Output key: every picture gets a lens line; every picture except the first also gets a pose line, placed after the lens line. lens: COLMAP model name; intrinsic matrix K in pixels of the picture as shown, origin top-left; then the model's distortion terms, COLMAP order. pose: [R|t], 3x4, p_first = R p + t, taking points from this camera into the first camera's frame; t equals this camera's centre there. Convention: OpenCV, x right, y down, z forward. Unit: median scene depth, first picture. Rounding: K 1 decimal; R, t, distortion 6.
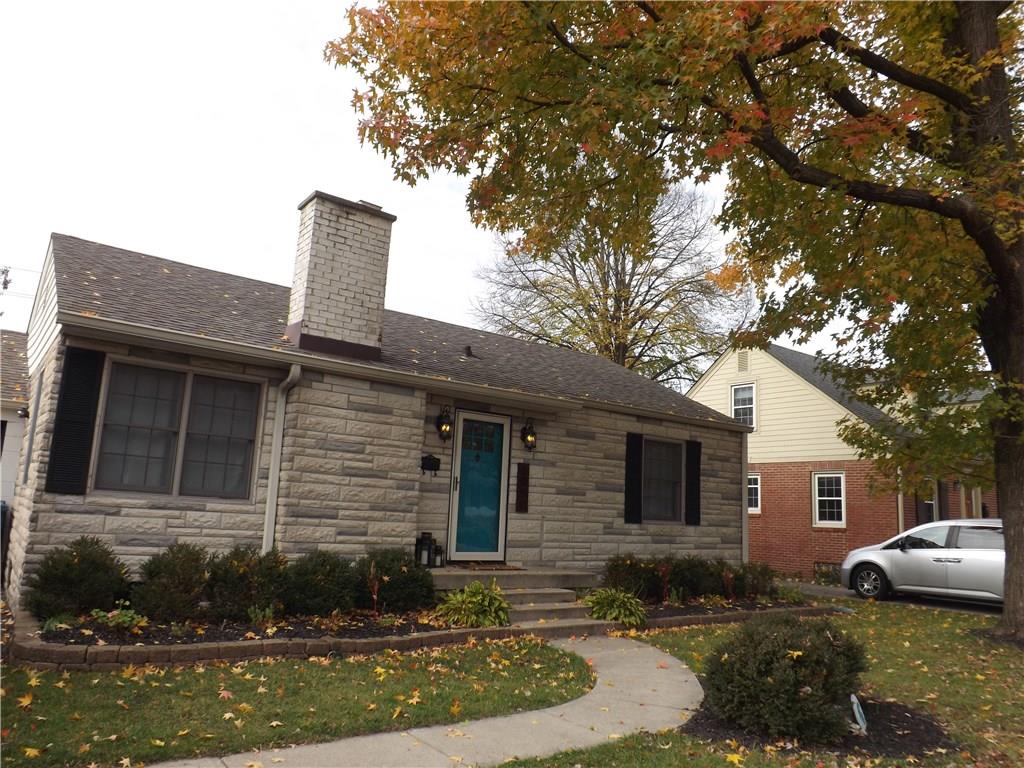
lens RADIAL K [[746.5, 0, 498.2], [0, 746.5, 377.7], [0, 0, 1]] dist [-0.059868, 0.016287]
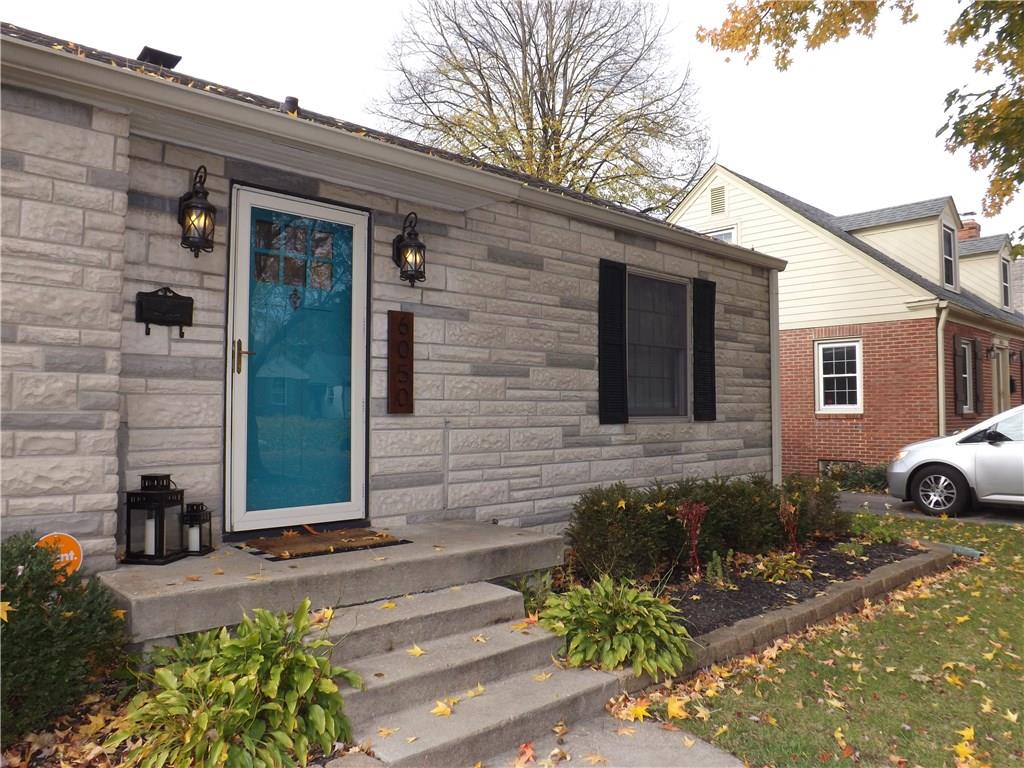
lens RADIAL K [[746.5, 0, 505.0], [0, 746.5, 374.0], [0, 0, 1]] dist [-0.059868, 0.016287]
pose [[0.992446, -0.042070, 0.115242, 0.047409], [0.026654, 0.990867, 0.132183, 0.101124], [-0.119750, -0.128113, 0.984503, 0.566323]]
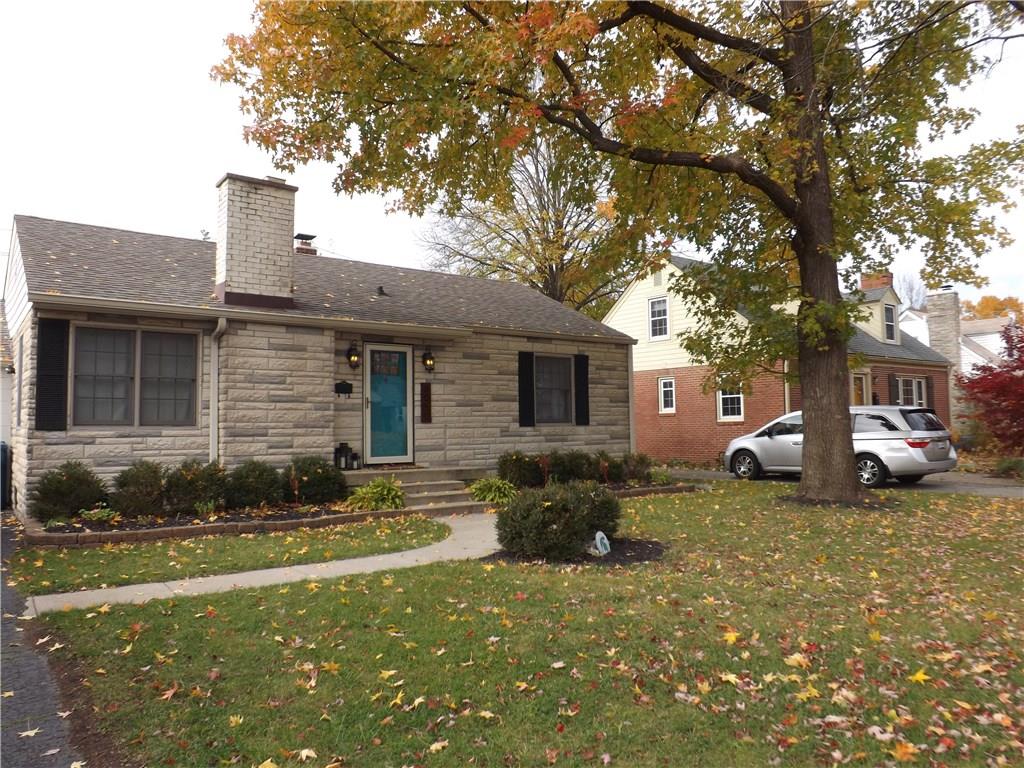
lens RADIAL K [[746.5, 0, 491.2], [0, 746.5, 384.2], [0, 0, 1]] dist [-0.059868, 0.016287]
pose [[0.998060, -0.061878, 0.006852, 0.143929], [0.060606, 0.990880, 0.120347, -0.025129], [-0.014236, -0.119698, 0.992708, -0.228253]]
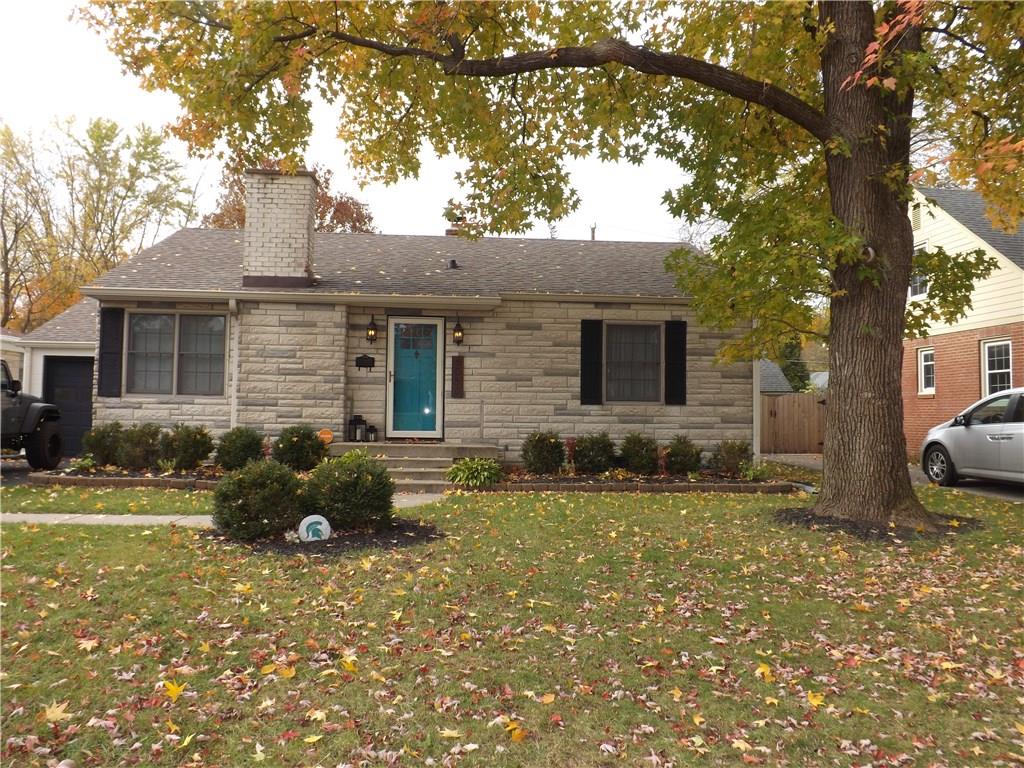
lens RADIAL K [[746.5, 0, 505.4], [0, 746.5, 368.6], [0, 0, 1]] dist [-0.059868, 0.016287]
pose [[0.848450, -0.067545, -0.524948, 0.769097], [0.122859, 0.989866, 0.071207, 0.065523], [0.514818, -0.124910, 0.848151, 0.049912]]
